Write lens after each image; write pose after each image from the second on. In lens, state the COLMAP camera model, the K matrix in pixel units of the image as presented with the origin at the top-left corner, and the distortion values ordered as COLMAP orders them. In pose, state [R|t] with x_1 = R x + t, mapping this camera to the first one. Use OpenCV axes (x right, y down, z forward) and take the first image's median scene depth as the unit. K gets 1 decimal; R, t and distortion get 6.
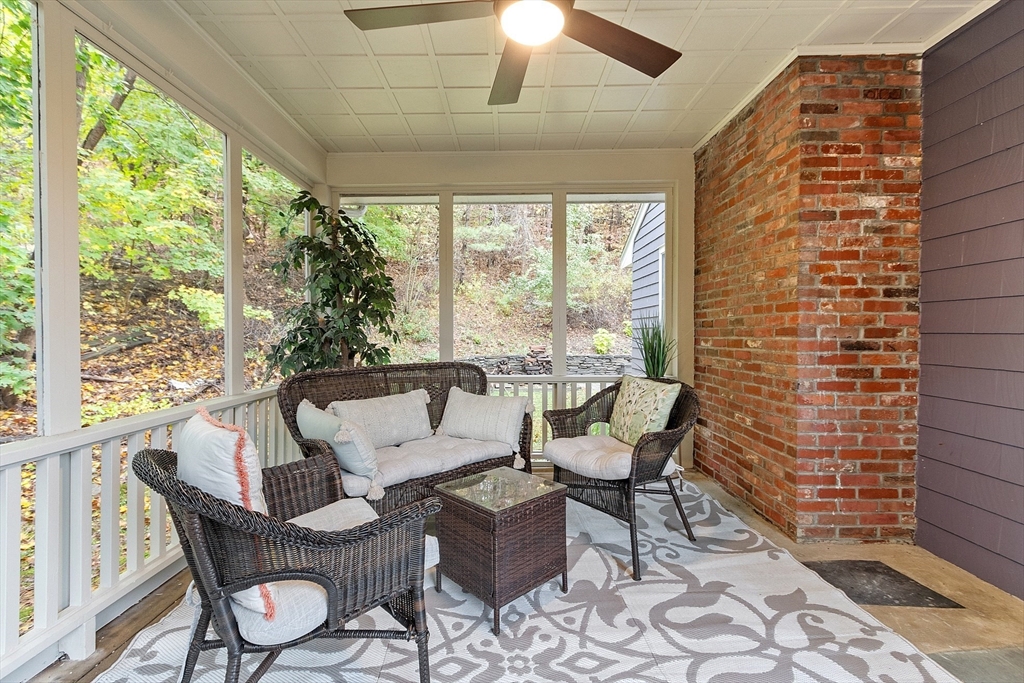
lens RADIAL K [[448.4, 0, 509.1], [0, 448.4, 345.2], [0, 0, 1]] dist [0.000024, -0.000068]
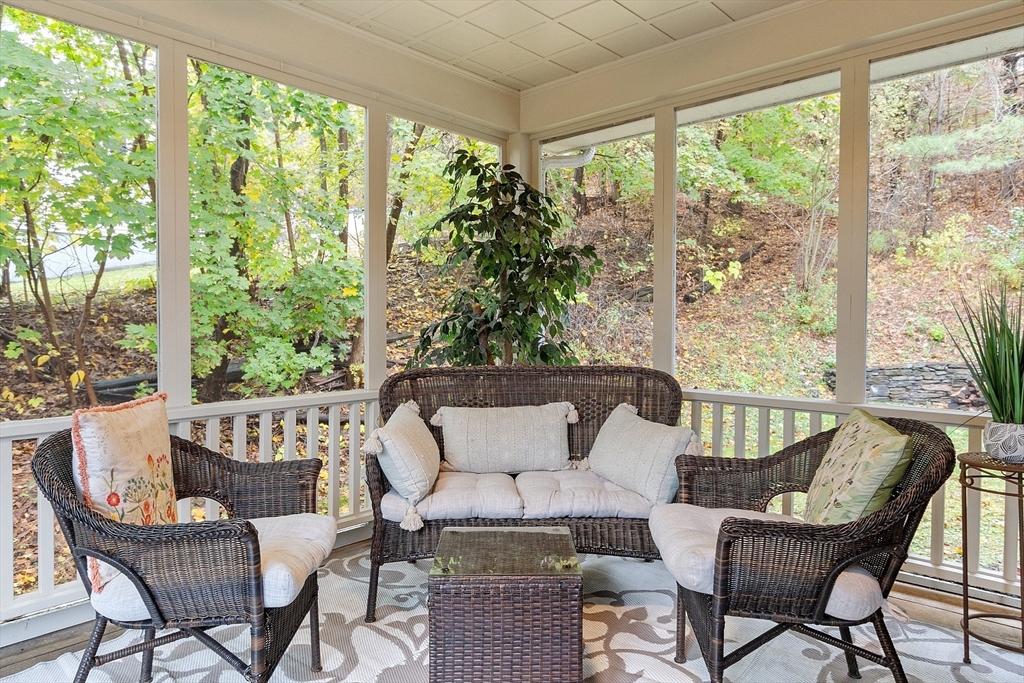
lens RADIAL K [[650.6, 0, 512.0], [0, 650.6, 341.5], [0, 0, 1]] dist [-0.000049, -0.000311]
pose [[0.739933, 0.025404, -0.672201, 0.364917], [-0.022213, 0.999664, 0.013328, -0.008198], [0.672314, 0.005070, 0.740249, 0.153599]]
